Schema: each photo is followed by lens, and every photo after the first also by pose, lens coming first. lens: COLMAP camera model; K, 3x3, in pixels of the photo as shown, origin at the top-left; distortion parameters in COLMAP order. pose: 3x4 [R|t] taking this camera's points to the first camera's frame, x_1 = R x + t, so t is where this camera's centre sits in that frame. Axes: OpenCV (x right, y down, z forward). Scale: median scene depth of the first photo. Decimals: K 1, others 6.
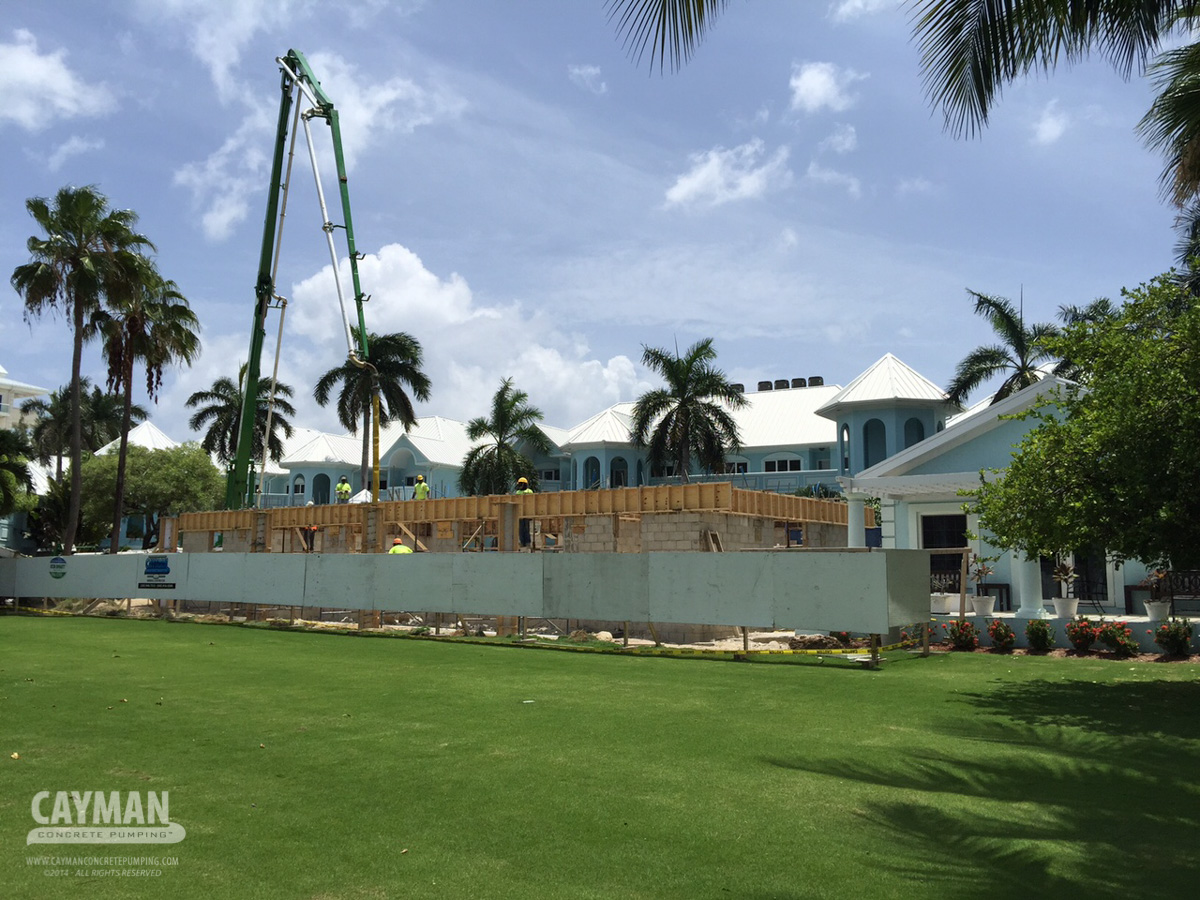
lens RADIAL K [[1000.7, 0, 600.0], [0, 1000.7, 450.0], [0, 0, 1]] dist [0.012668, 0.002048]
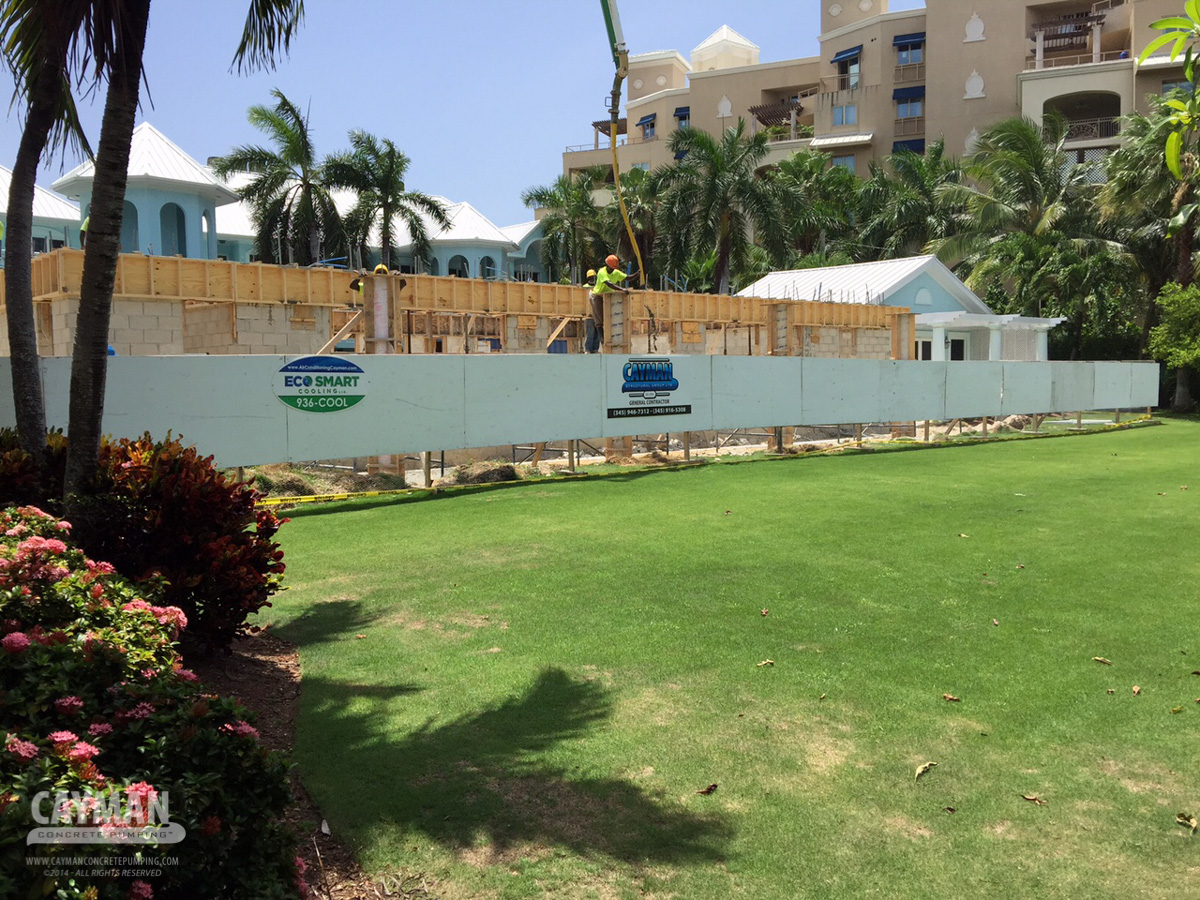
lens RADIAL K [[1000.7, 0, 600.0], [0, 1000.7, 450.0], [0, 0, 1]] dist [0.012668, 0.002048]
pose [[0.225849, -0.074664, 0.971297, -1.000640], [-0.100996, 0.989891, 0.099577, 0.103527], [-0.968913, -0.120587, 0.216025, 0.903283]]
